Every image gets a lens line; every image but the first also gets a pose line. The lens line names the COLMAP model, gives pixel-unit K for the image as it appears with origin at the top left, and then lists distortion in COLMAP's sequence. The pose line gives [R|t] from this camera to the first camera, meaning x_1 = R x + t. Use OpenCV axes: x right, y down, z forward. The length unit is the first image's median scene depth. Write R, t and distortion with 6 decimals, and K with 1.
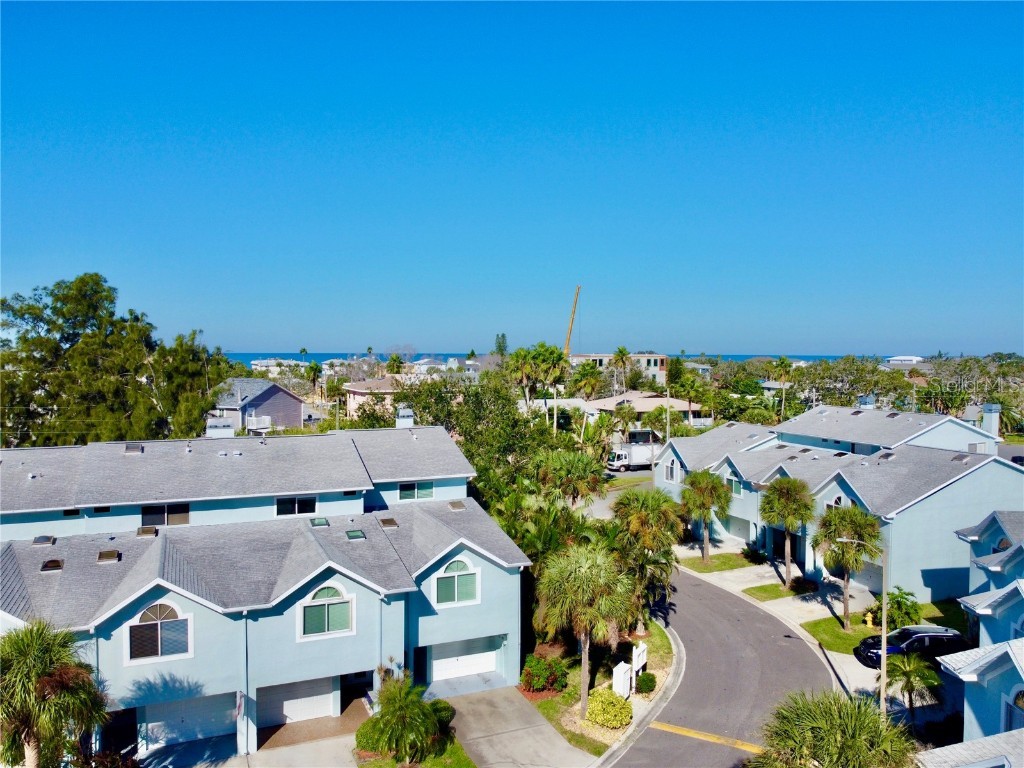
lens RADIAL K [[774.3, 0, 511.2], [0, 774.3, 366.3], [0, 0, 1]] dist [0.000926, -0.008468]
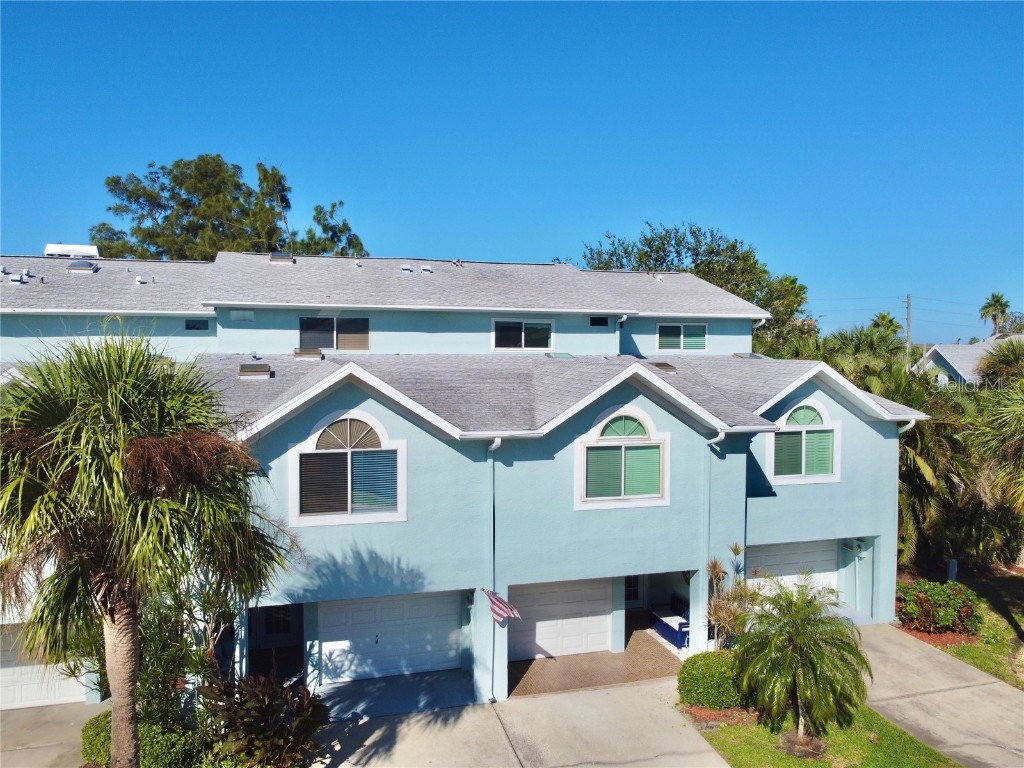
lens RADIAL K [[774.3, 0, 511.2], [0, 774.3, 366.3], [0, 0, 1]] dist [0.000926, -0.008468]
pose [[0.992681, 0.001458, -0.120757, -0.222609], [-0.001531, 0.999999, -0.000514, 0.220016], [0.120756, 0.000695, 0.992682, 0.377938]]
